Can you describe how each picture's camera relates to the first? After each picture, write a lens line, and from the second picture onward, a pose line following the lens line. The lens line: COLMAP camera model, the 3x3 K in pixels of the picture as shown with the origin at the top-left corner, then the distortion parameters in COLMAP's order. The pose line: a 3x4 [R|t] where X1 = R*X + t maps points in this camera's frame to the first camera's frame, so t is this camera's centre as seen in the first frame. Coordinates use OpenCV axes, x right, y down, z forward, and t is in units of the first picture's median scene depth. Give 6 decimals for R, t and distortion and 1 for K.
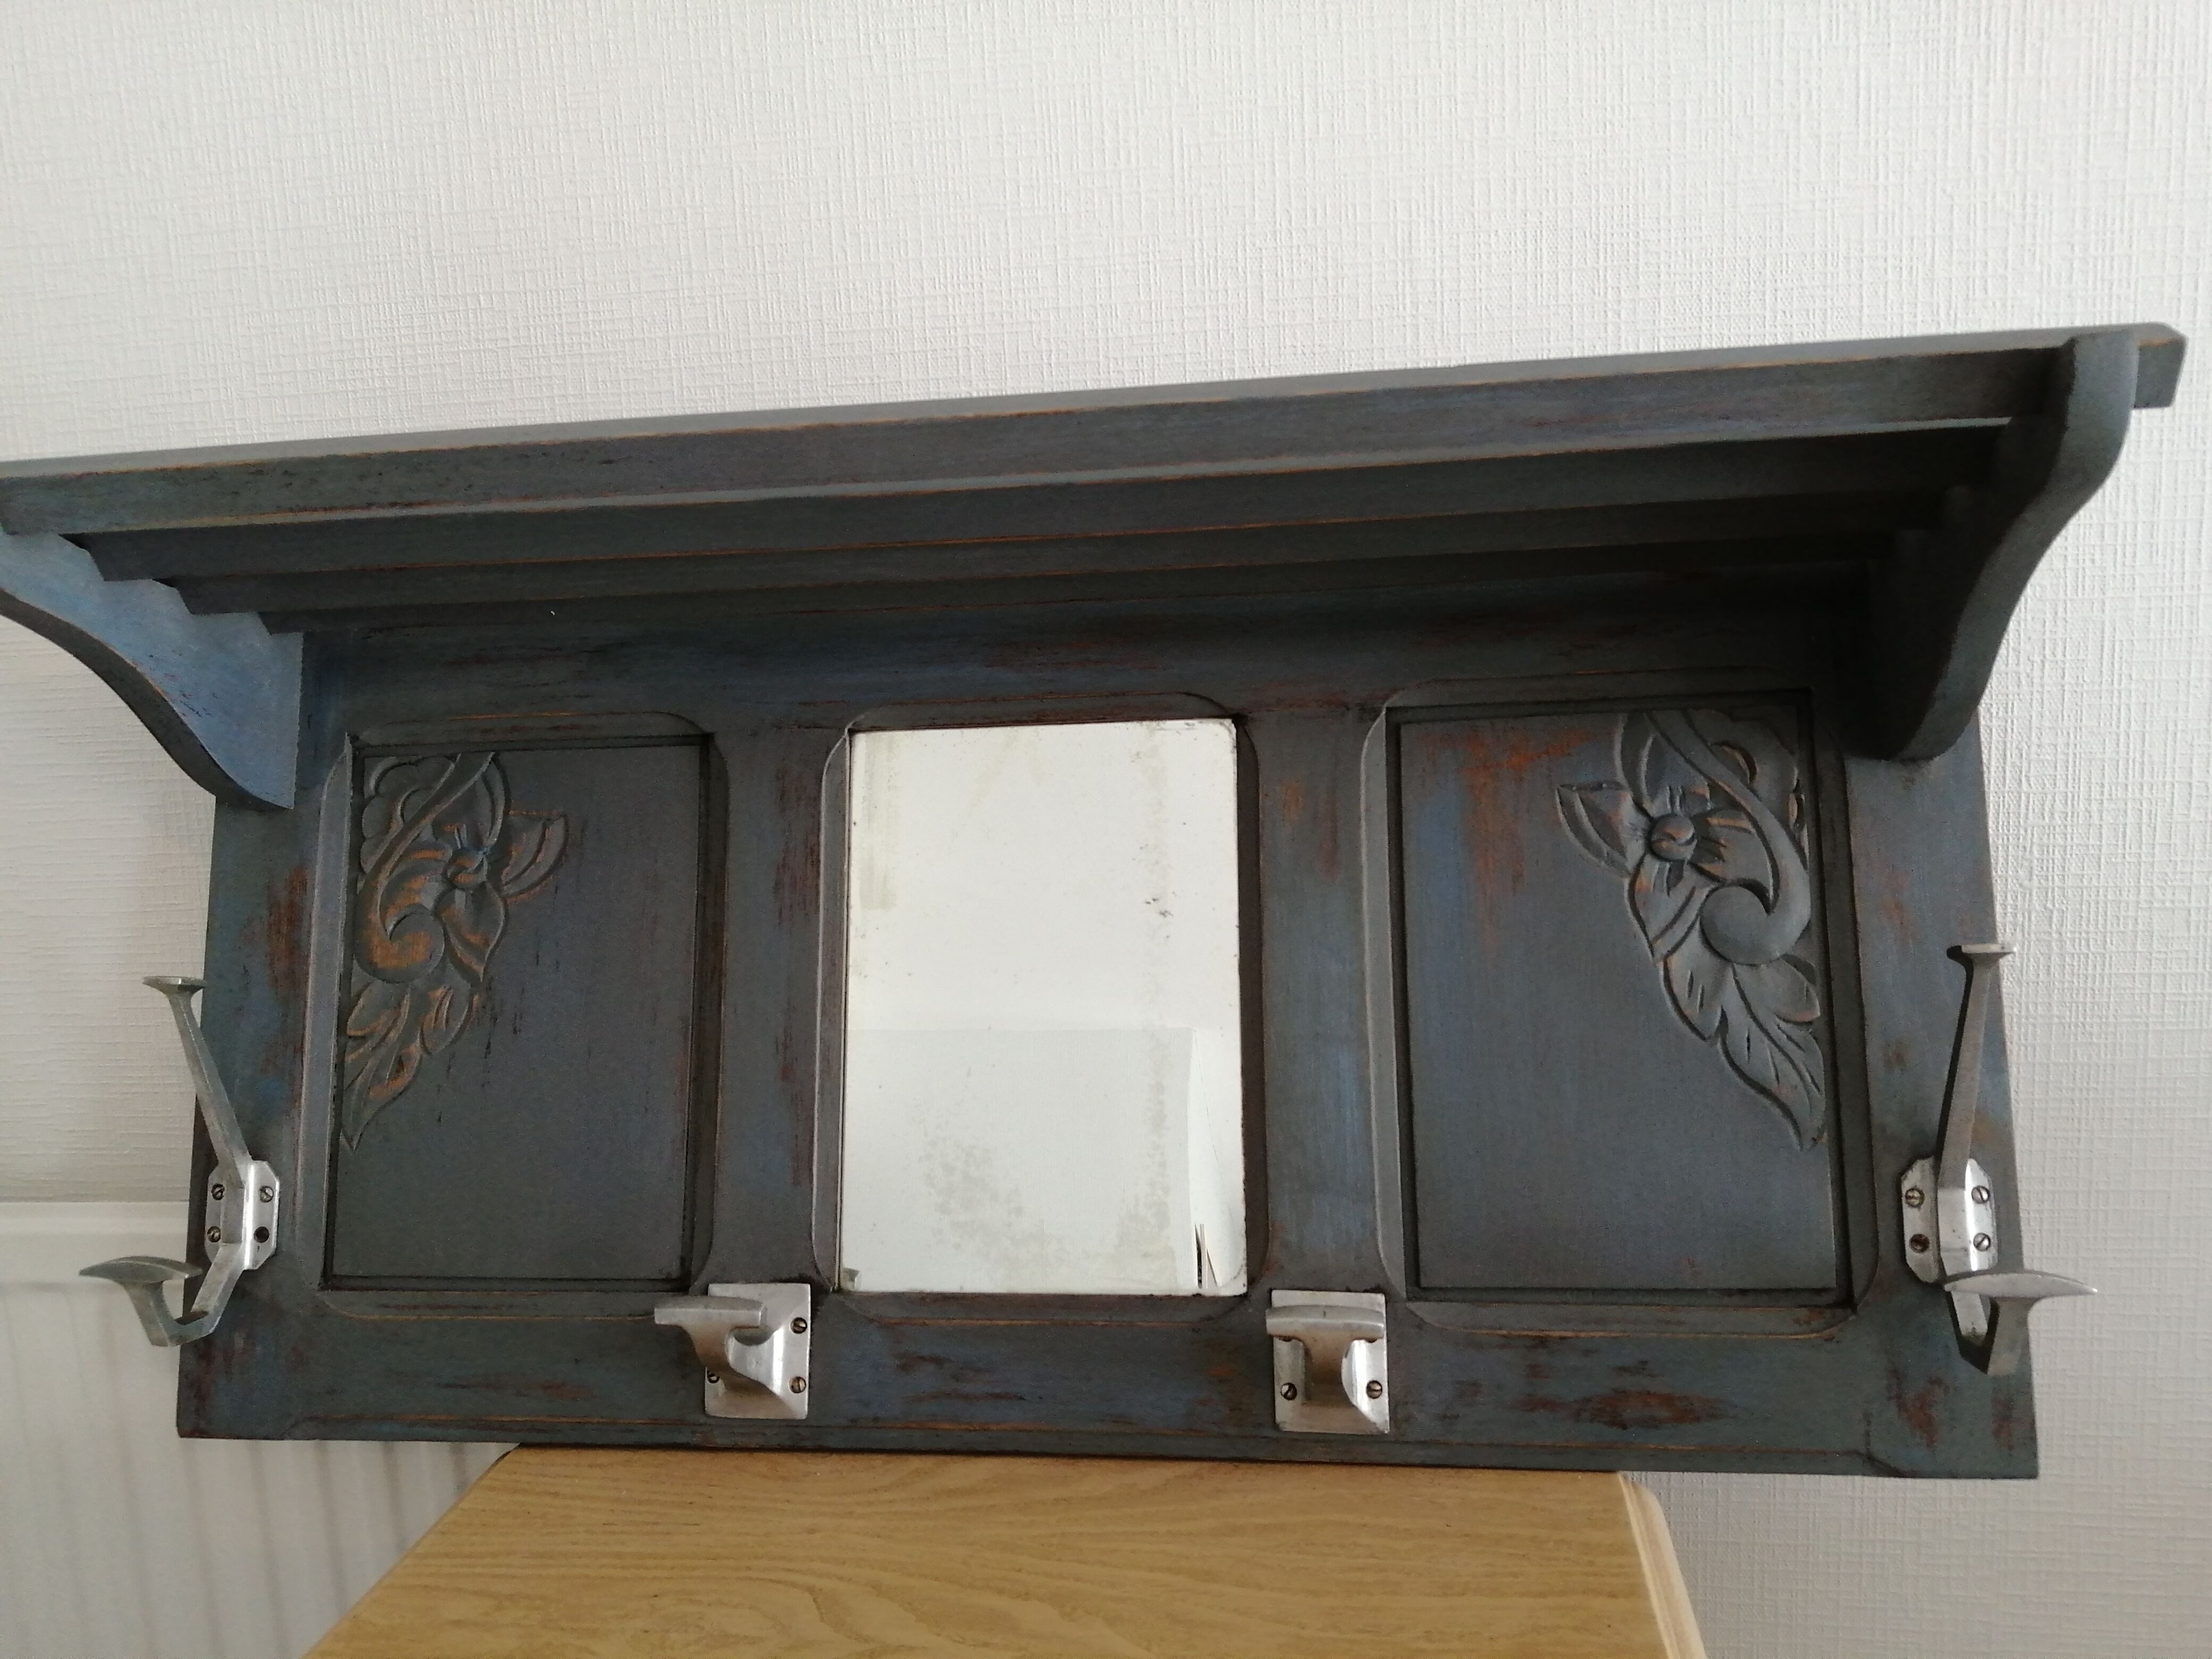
lens RADIAL K [[1722.7, 0, 1114.1], [0, 1722.7, 835.1], [0, 0, 1]] dist [0.063841, -0.123913]
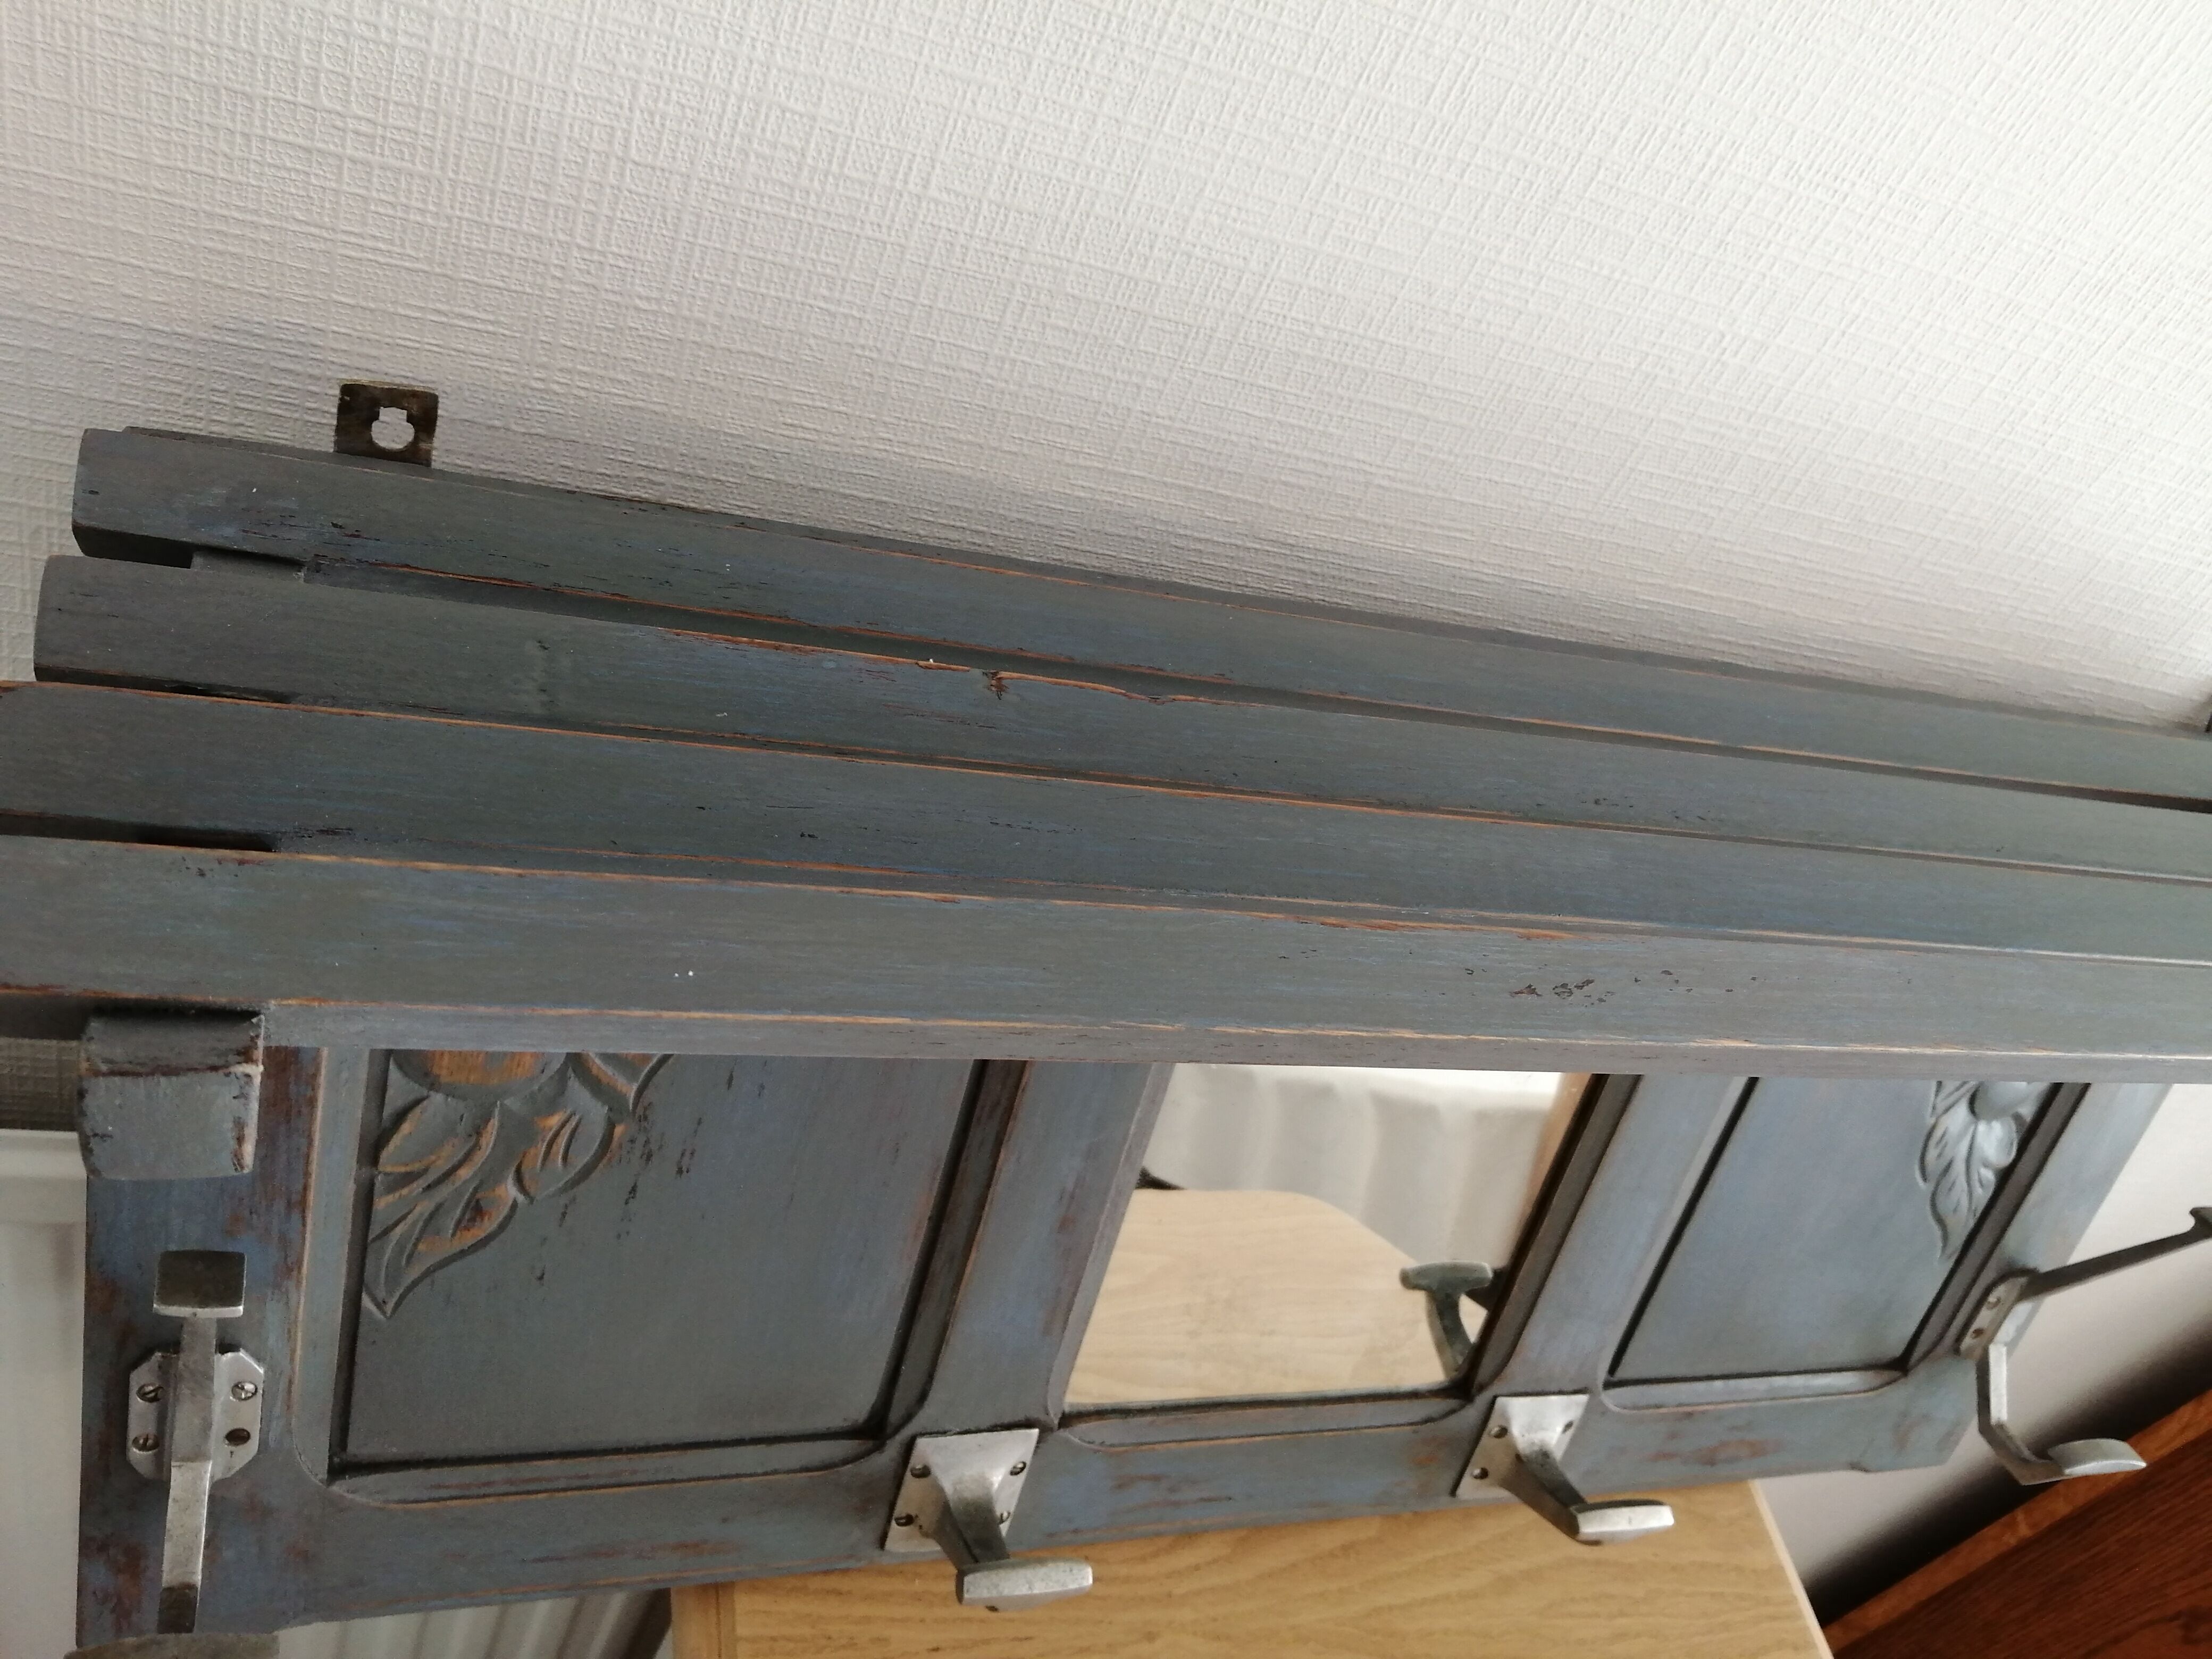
lens RADIAL K [[1766.2, 0, 1113.6], [0, 1766.2, 819.0], [0, 0, 1]] dist [0.037383, -0.094056]
pose [[0.849632, 0.015756, 0.527141, -0.586115], [-0.328873, 0.797222, 0.506240, -0.401261], [-0.412273, -0.603480, 0.682527, 0.584066]]
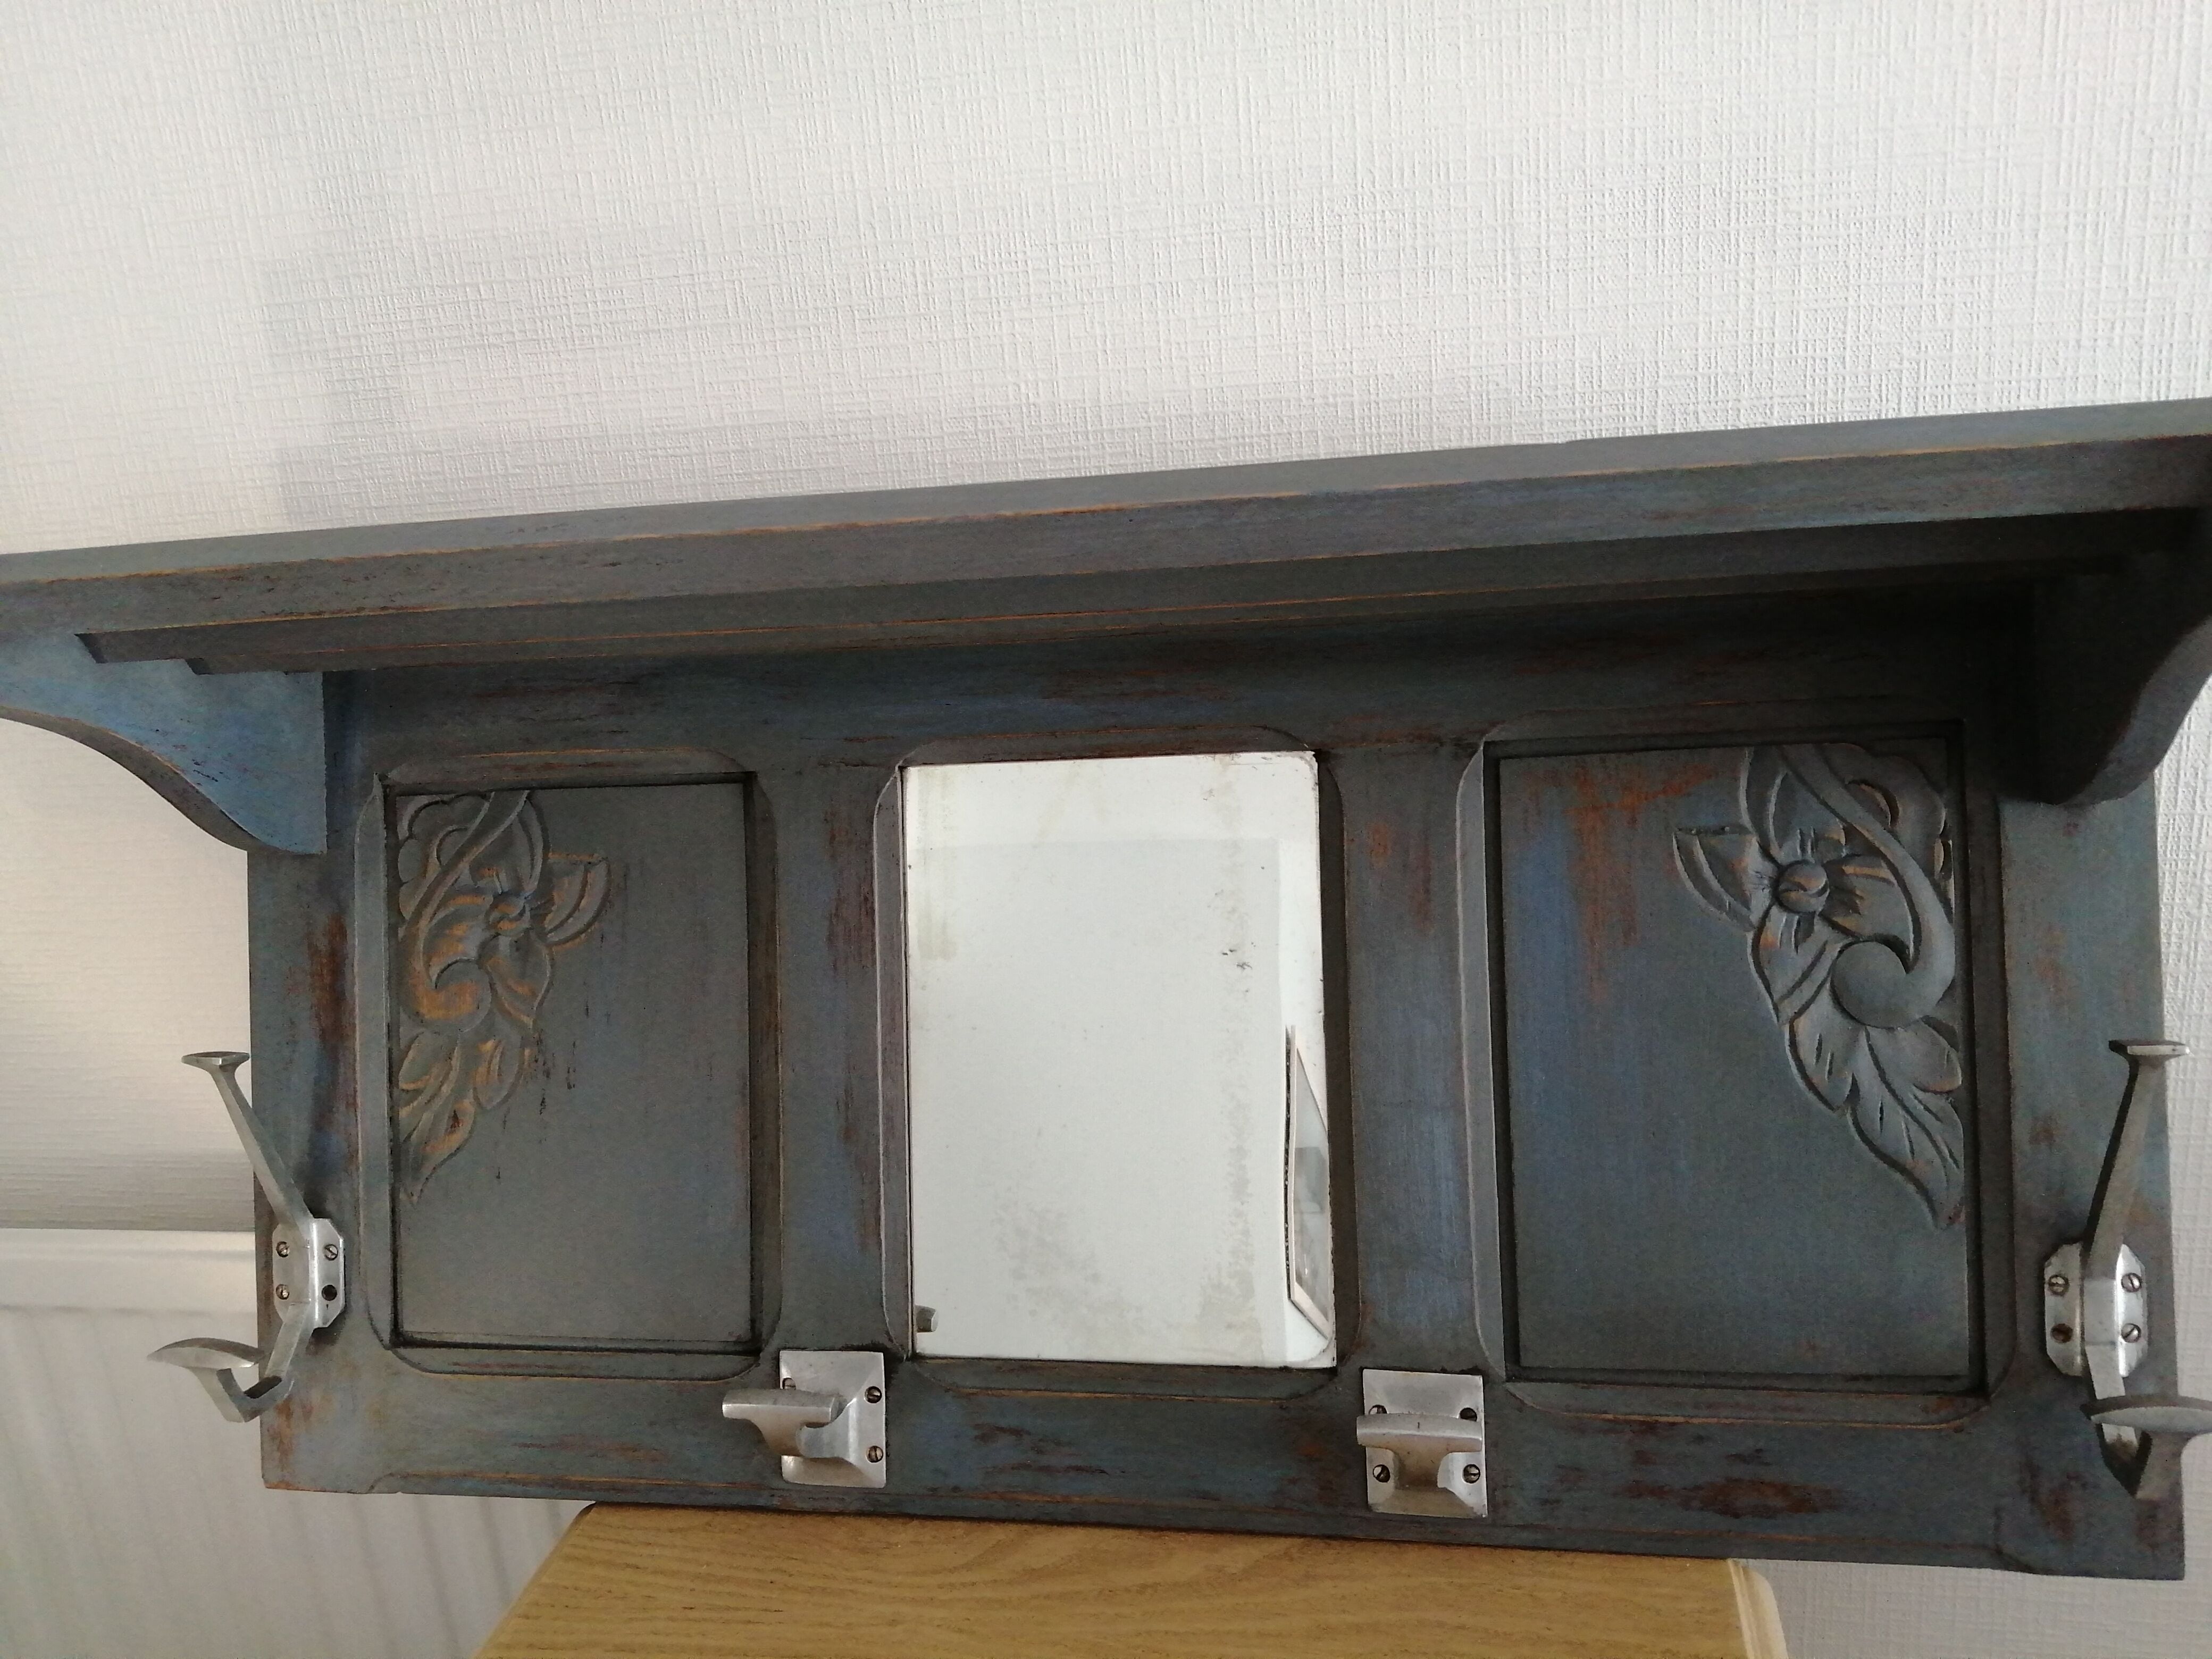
lens RADIAL K [[1747.9, 0, 1117.5], [0, 1747.9, 829.8], [0, 0, 1]] dist [0.059456, -0.125644]
pose [[0.998465, -0.020432, -0.051486, 0.011723], [0.026923, 0.991315, 0.128720, -0.151887], [0.048409, -0.129909, 0.990344, 0.071576]]
